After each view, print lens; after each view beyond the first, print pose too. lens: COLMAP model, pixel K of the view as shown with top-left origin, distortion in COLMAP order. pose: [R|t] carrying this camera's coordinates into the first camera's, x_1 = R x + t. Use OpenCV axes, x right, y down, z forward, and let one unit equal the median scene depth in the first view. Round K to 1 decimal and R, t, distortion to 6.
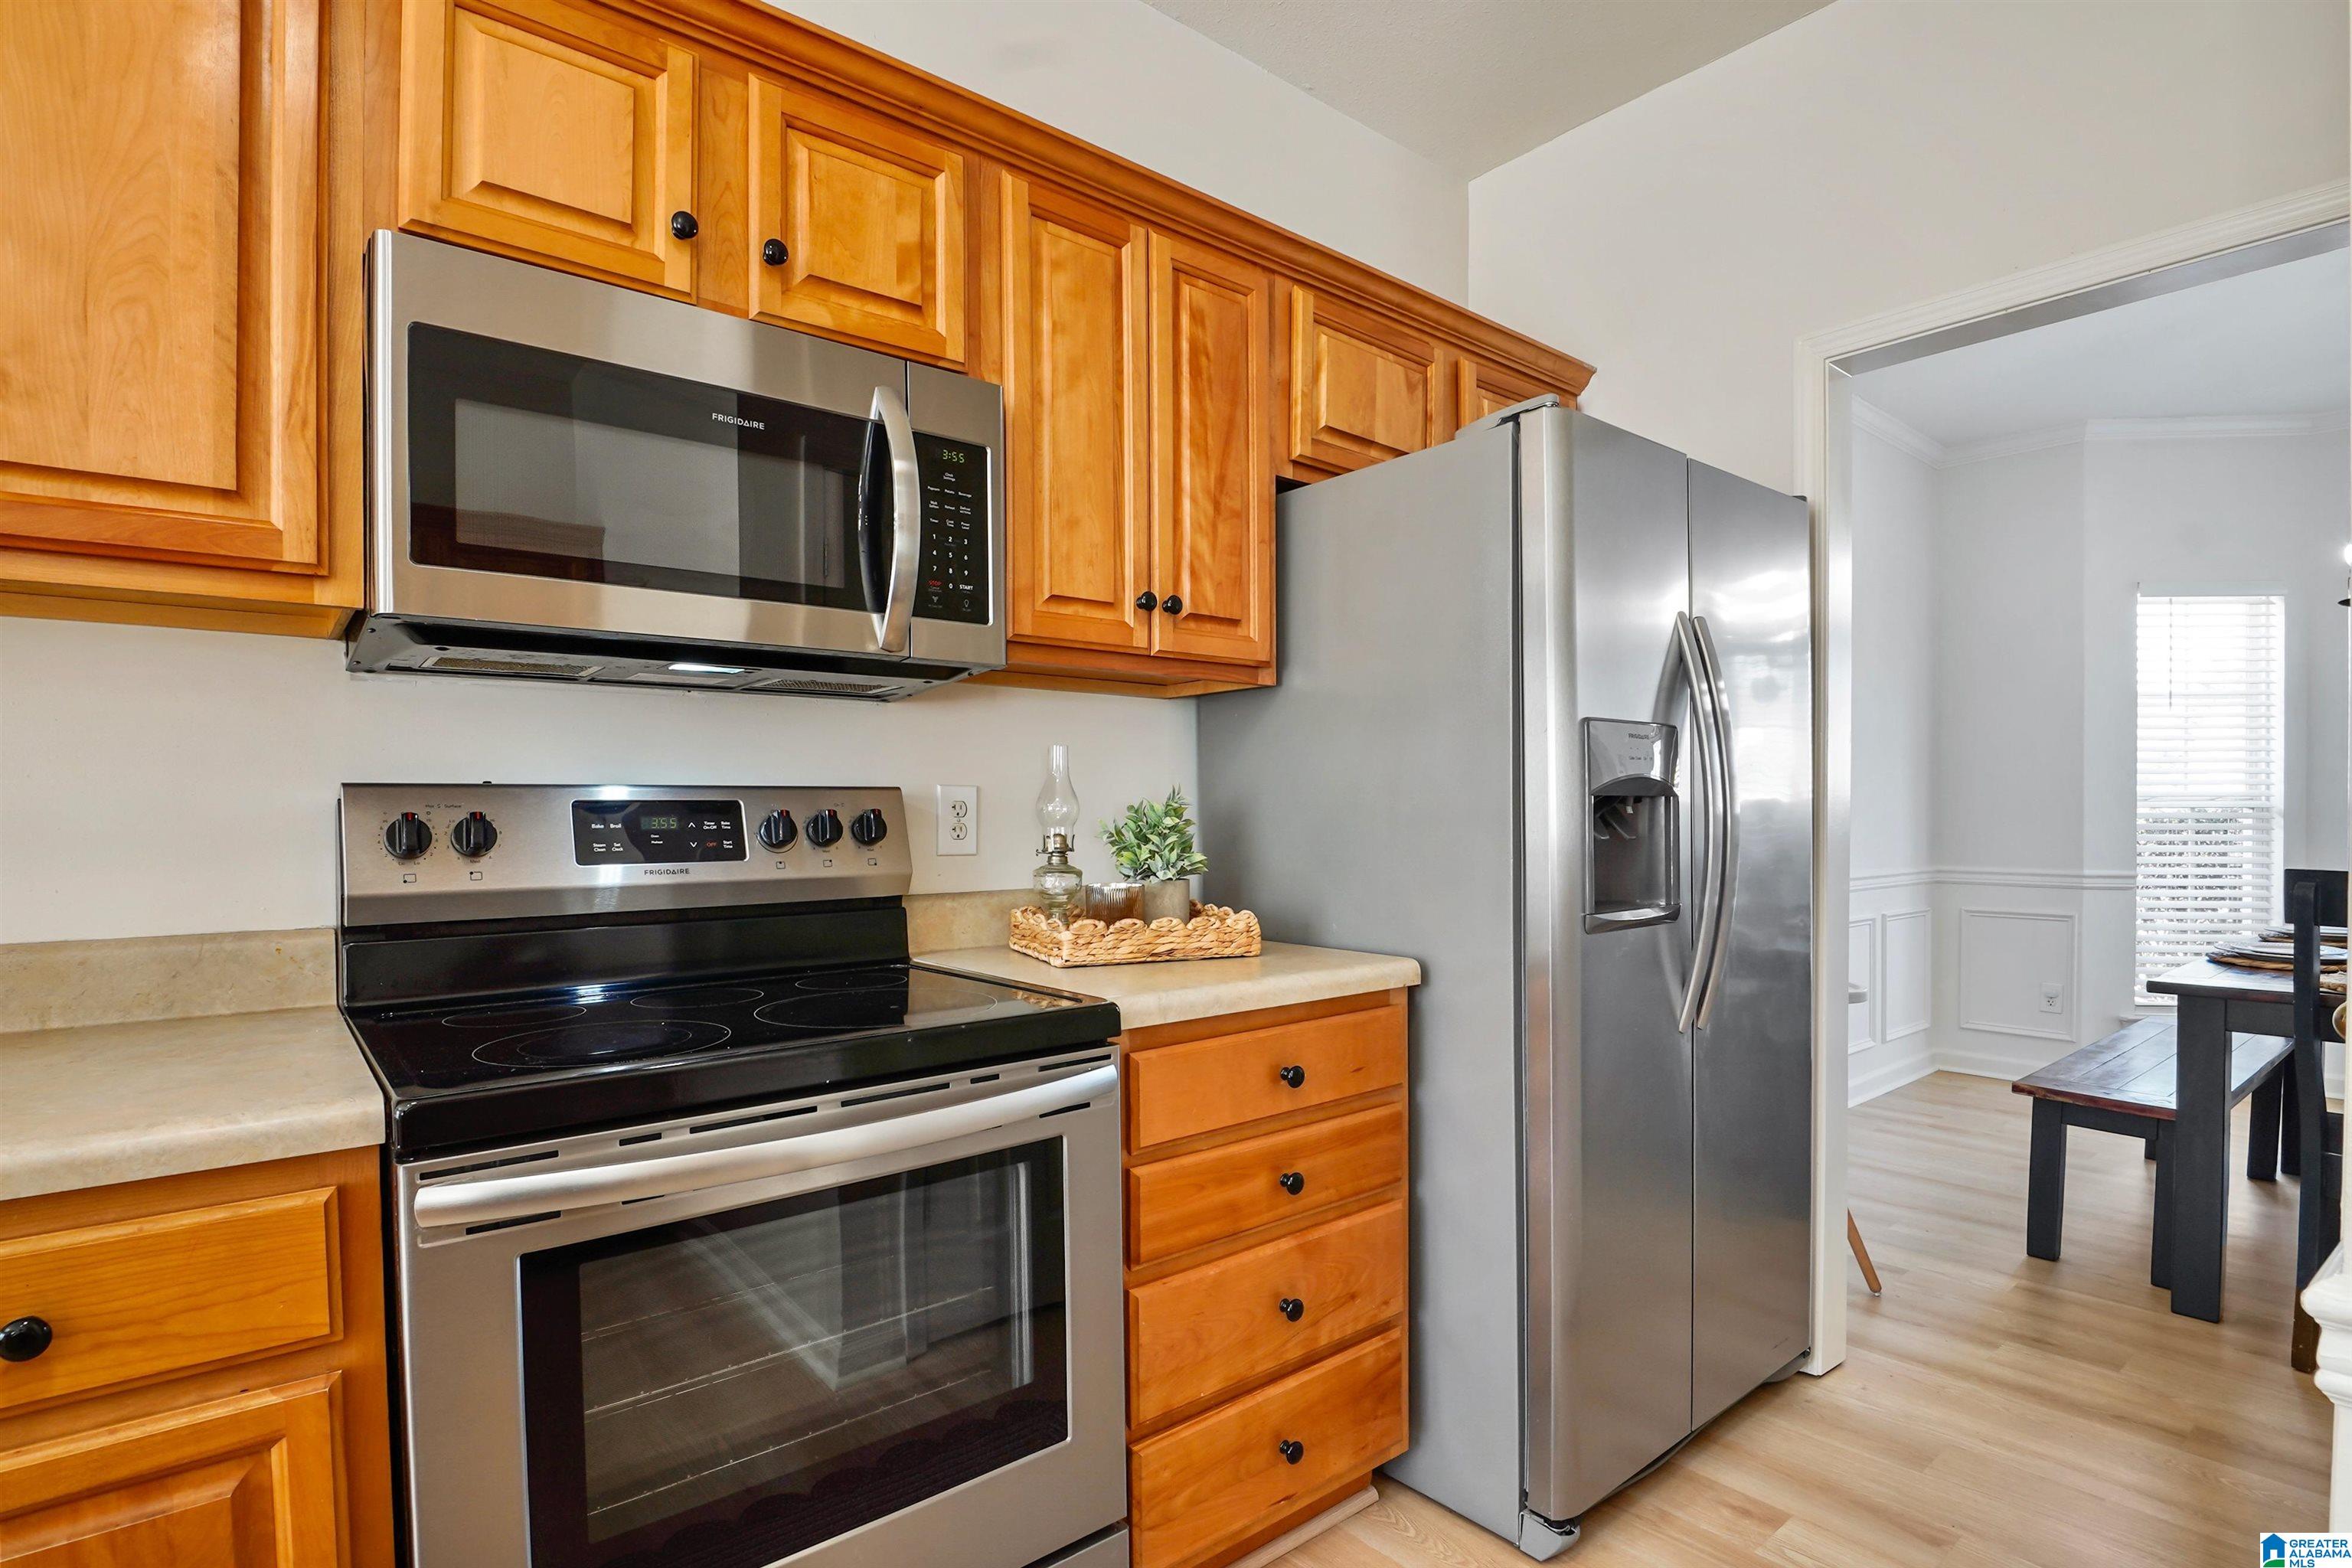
lens RADIAL K [[1171.6, 0, 1179.1], [0, 1171.6, 794.5], [0, 0, 1]] dist [-0.023807, -0.000849]
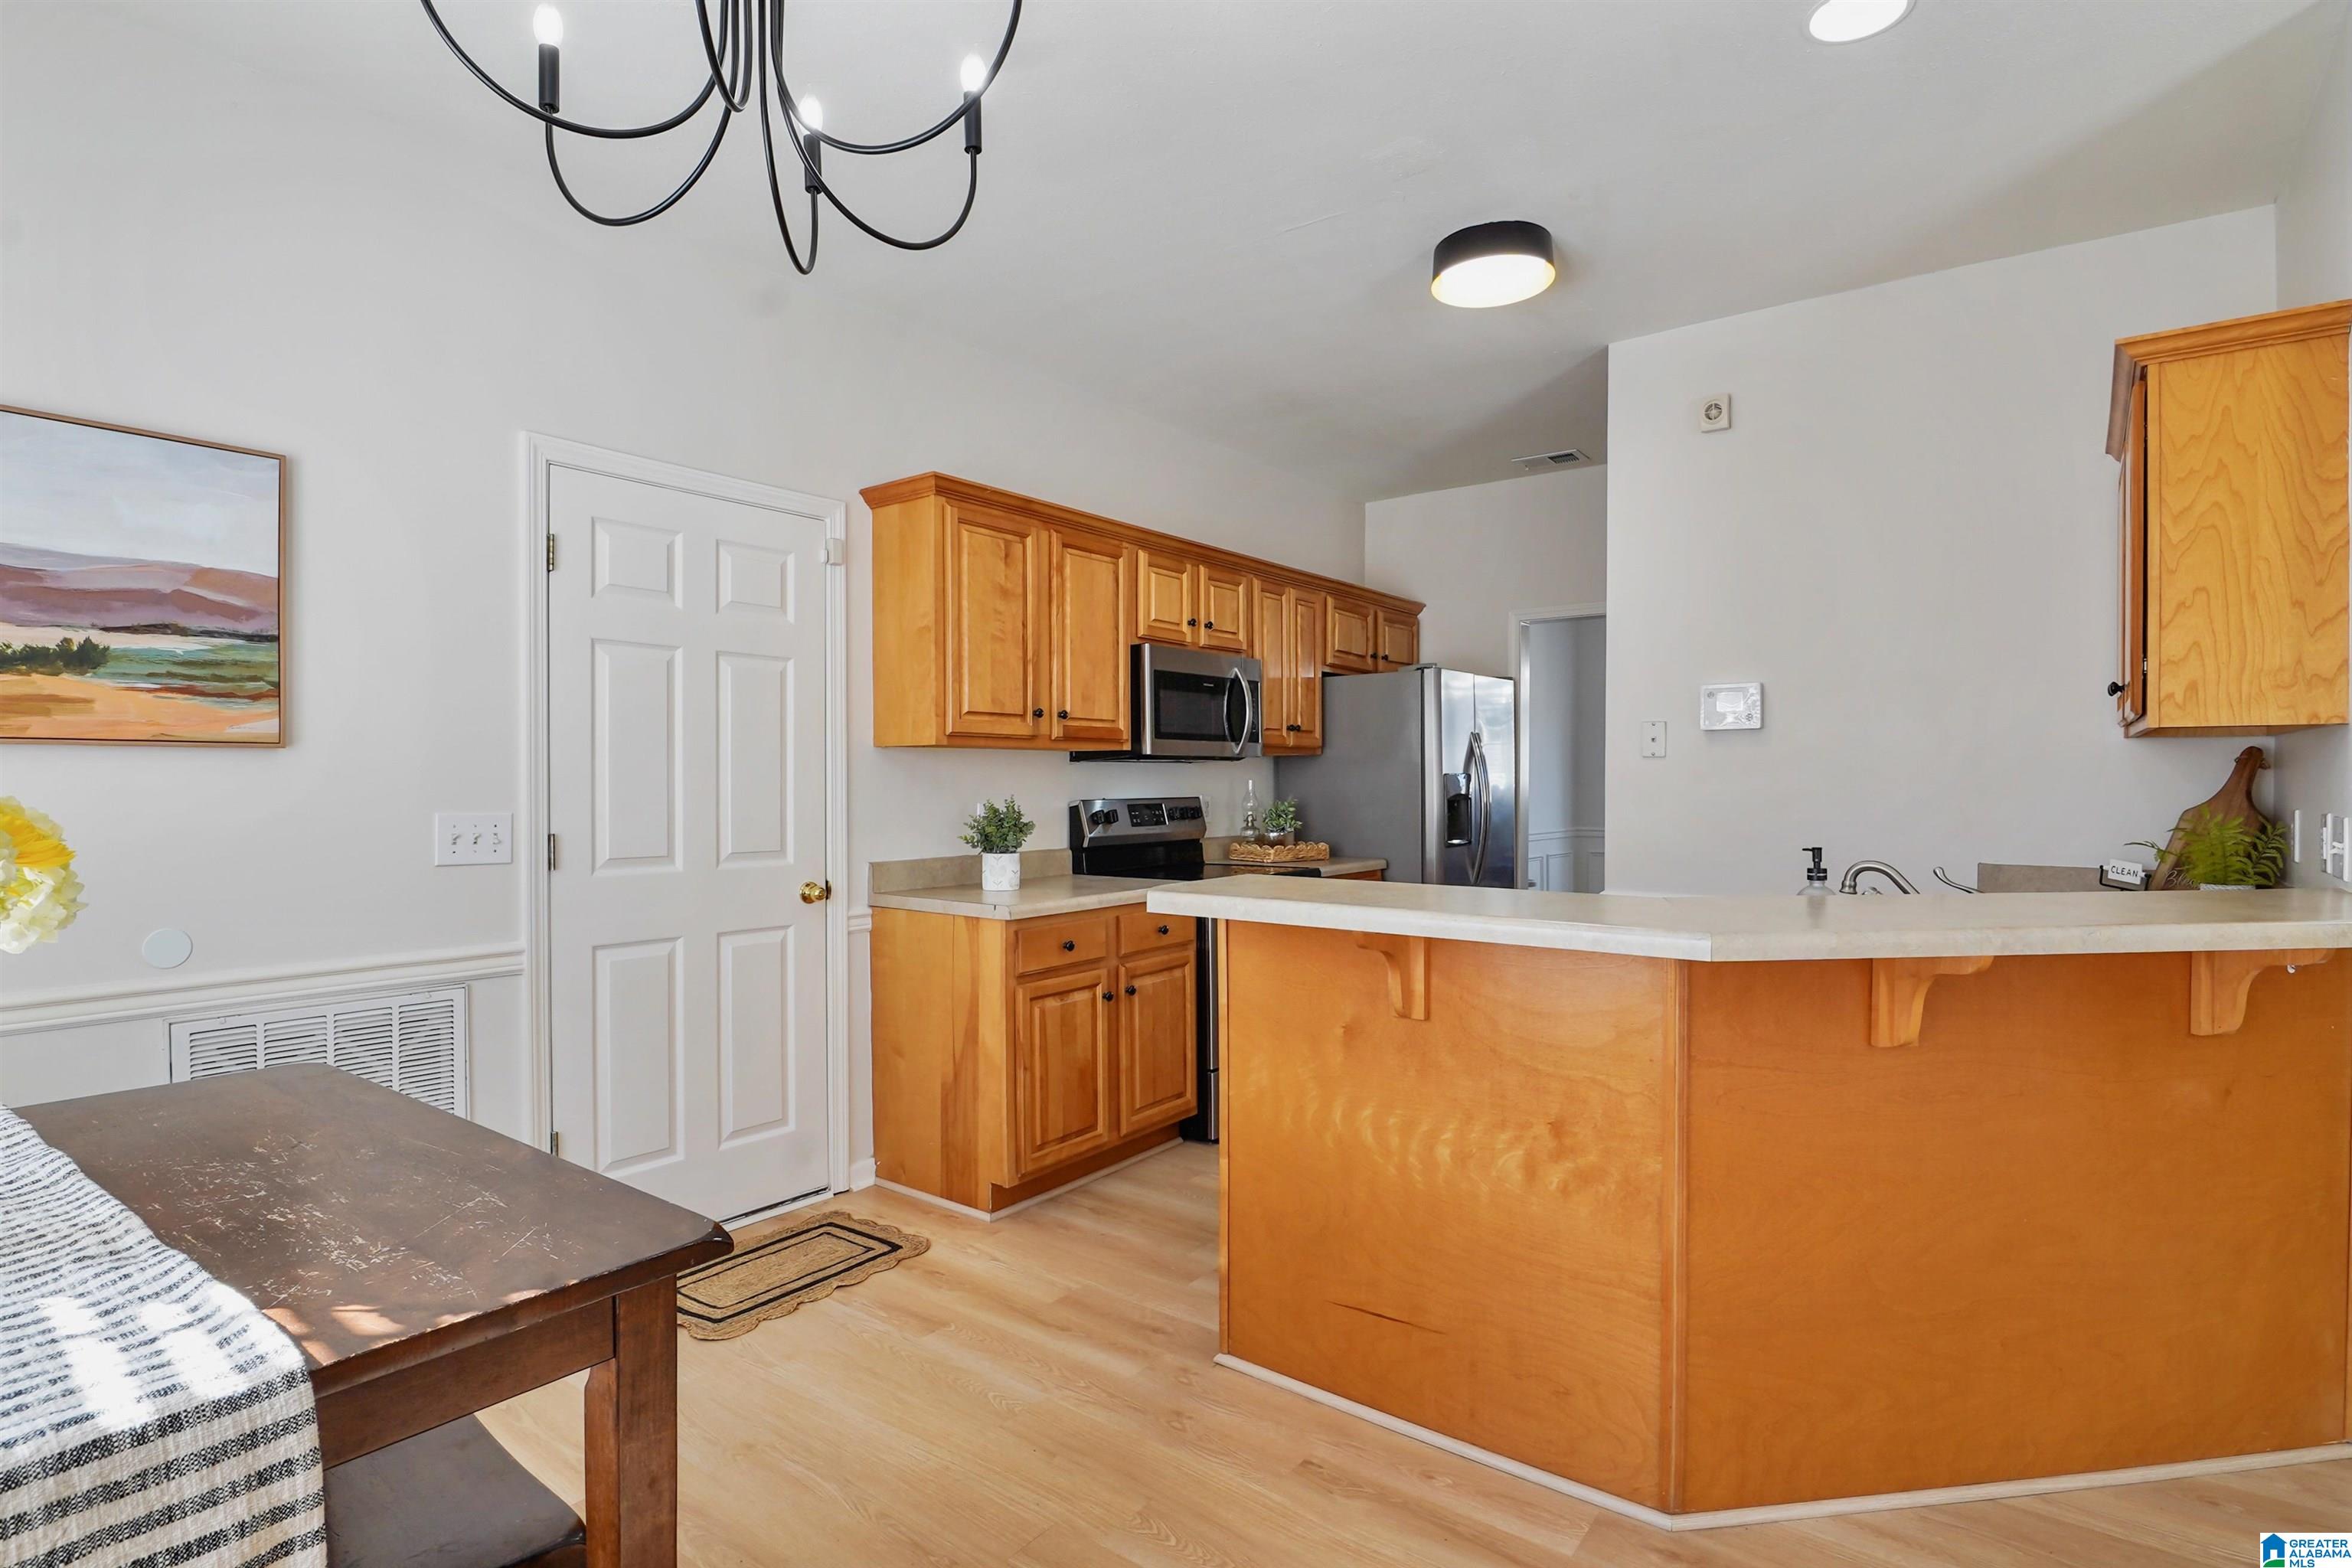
lens RADIAL K [[1171.6, 0, 1173.5], [0, 1171.6, 779.7], [0, 0, 1]] dist [-0.023807, -0.000849]
pose [[0.975005, -0.001739, 0.222176, -0.948430], [-0.000110, 0.999965, 0.008308, -0.072573], [-0.222182, -0.008124, 0.974971, -1.673916]]
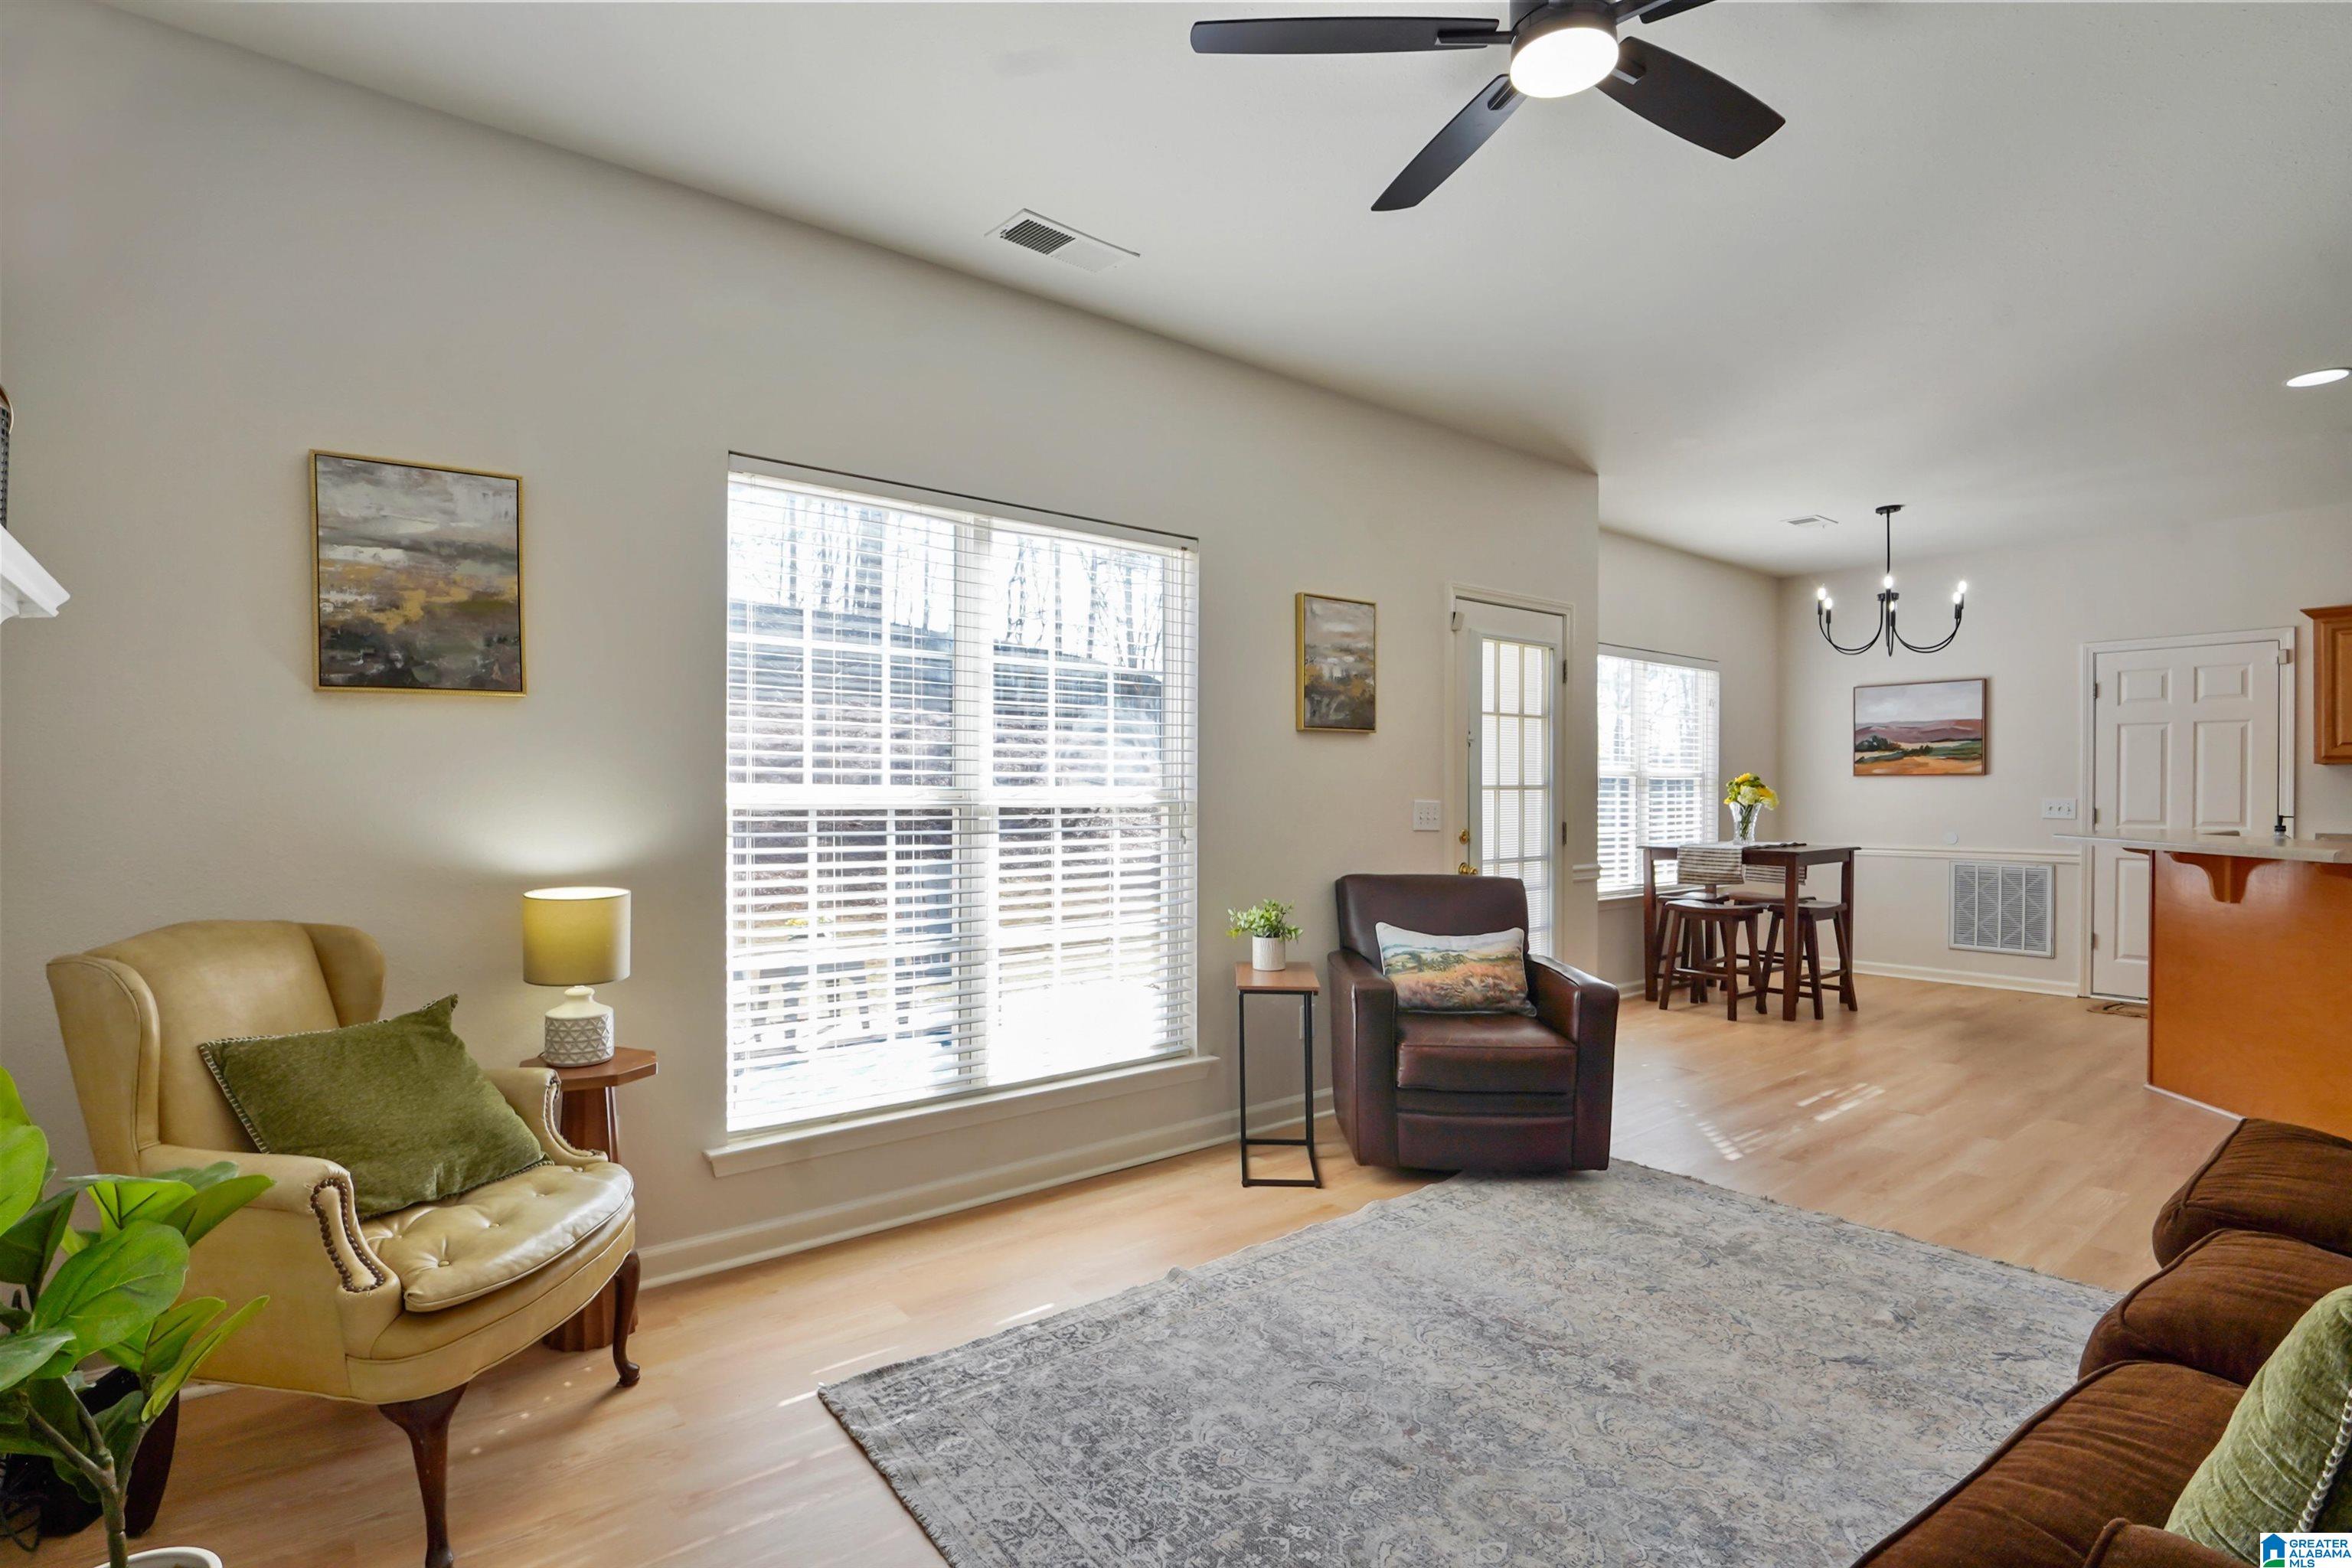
lens RADIAL K [[1171.6, 0, 1175.6], [0, 1171.6, 790.6], [0, 0, 1]] dist [-0.023807, -0.000849]
pose [[-0.021720, -0.008690, -0.999726, 2.533328], [0.000009, 0.999962, -0.008692, -0.007656], [0.999764, -0.000197, -0.021719, -2.910340]]
